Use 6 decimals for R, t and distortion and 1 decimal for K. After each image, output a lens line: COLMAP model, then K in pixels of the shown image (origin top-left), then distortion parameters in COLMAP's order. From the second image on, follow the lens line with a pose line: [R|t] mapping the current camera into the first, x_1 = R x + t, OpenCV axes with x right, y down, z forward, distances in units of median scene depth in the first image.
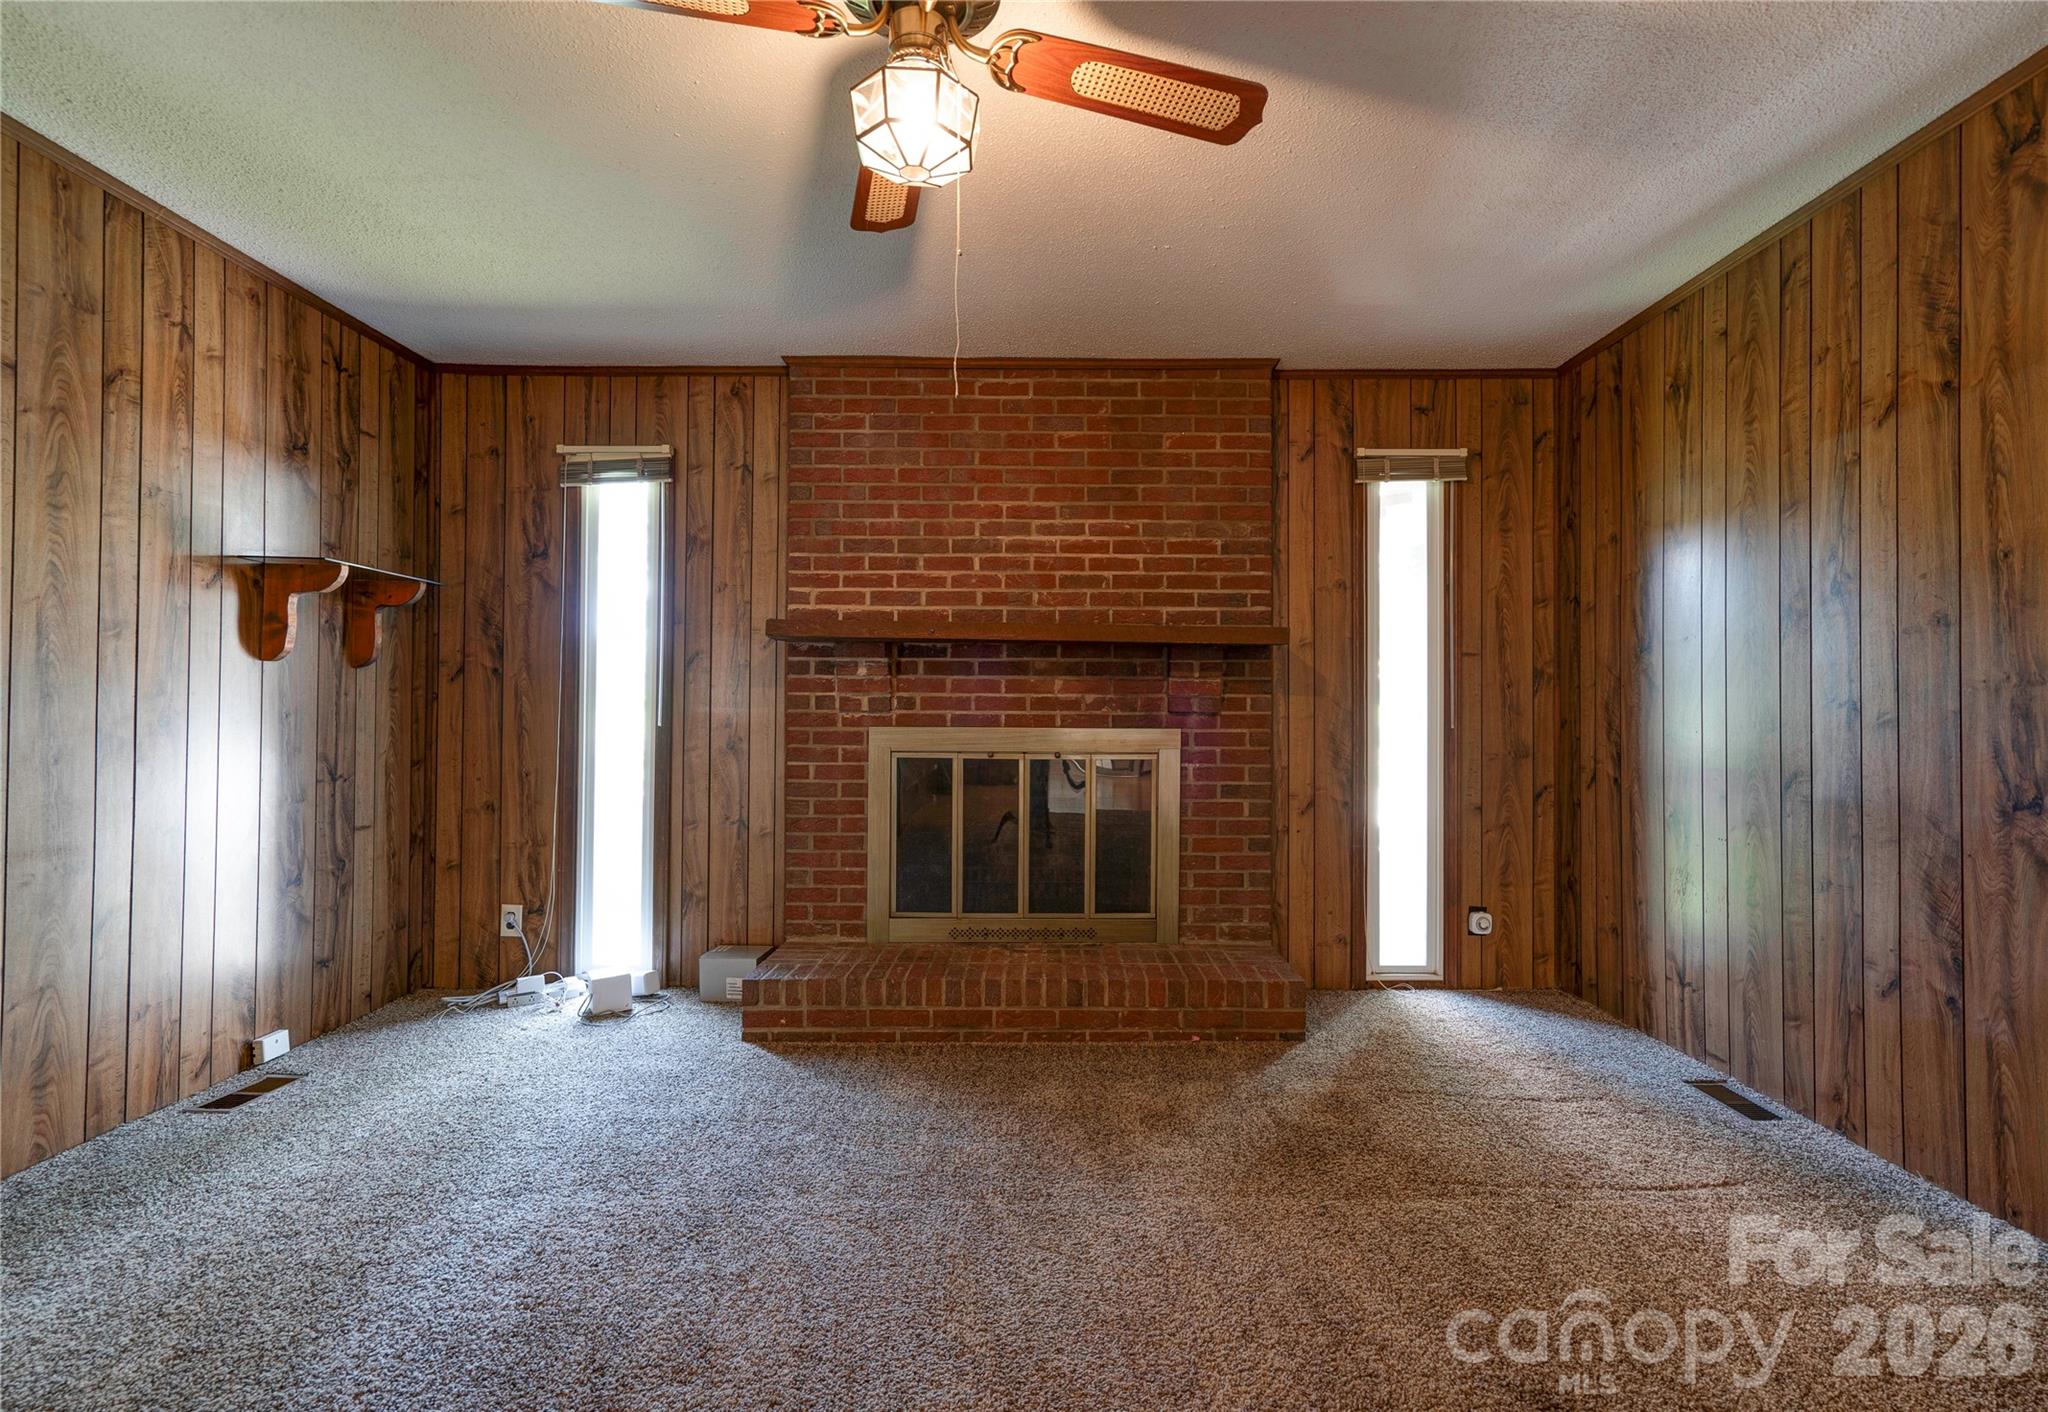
lens RADIAL K [[961.2, 0, 1027.6], [0, 961.2, 699.5], [0, 0, 1]] dist [-0.017354, 0.023630]
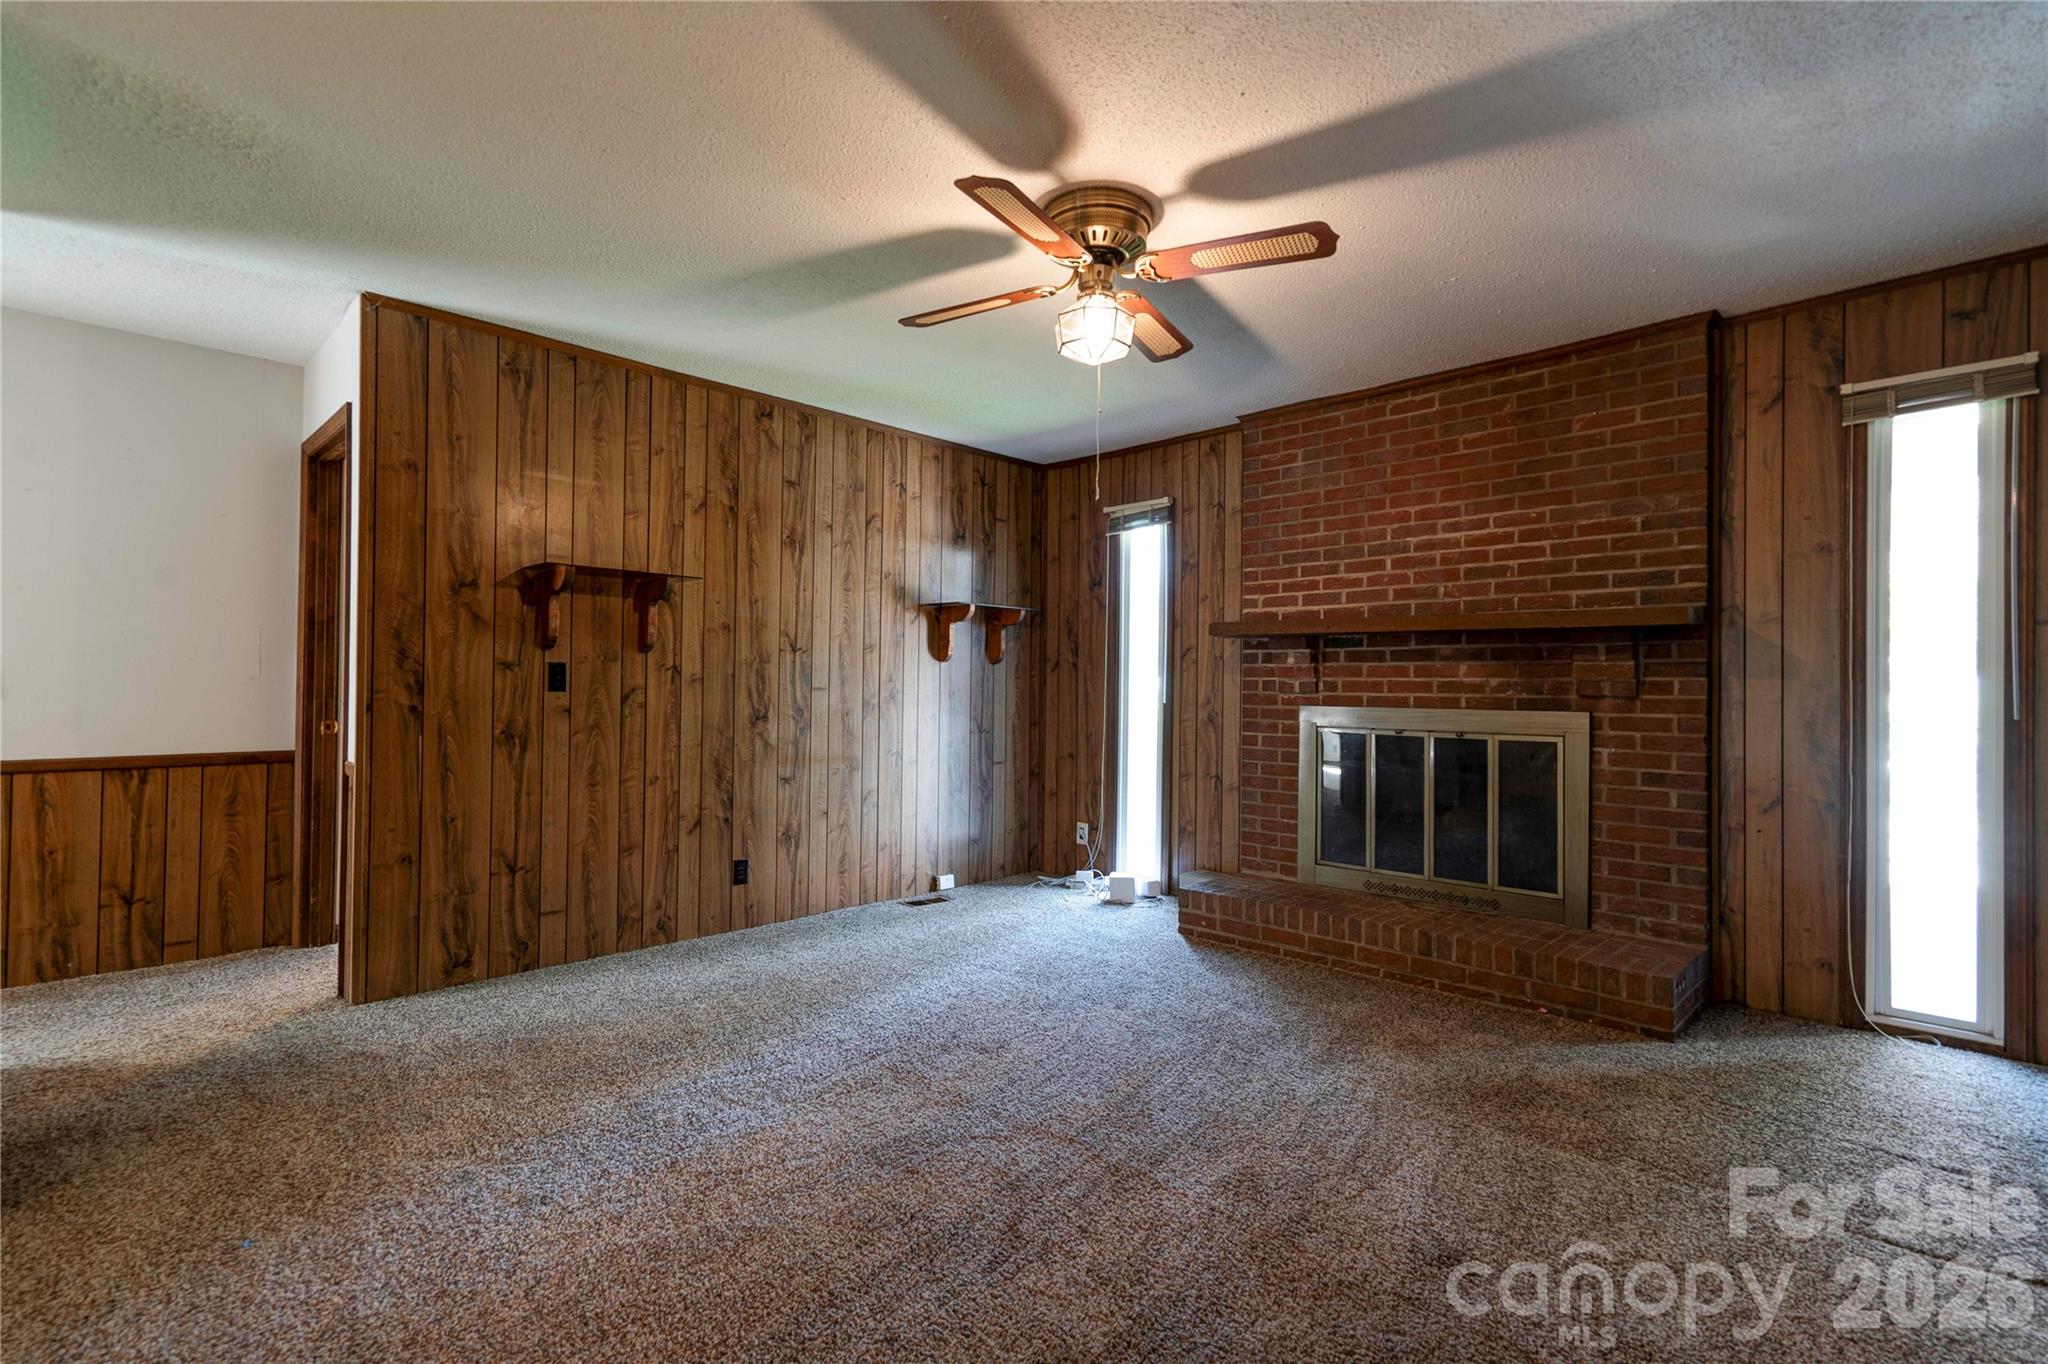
lens RADIAL K [[940.6, 0, 1015.4], [0, 940.6, 677.1], [0, 0, 1]] dist [-0.002354, 0.009830]
pose [[0.712811, -0.005885, -0.701332, 0.414850], [0.002880, 0.999981, -0.005464, -0.002438], [0.701351, 0.001875, 0.712814, -0.107498]]
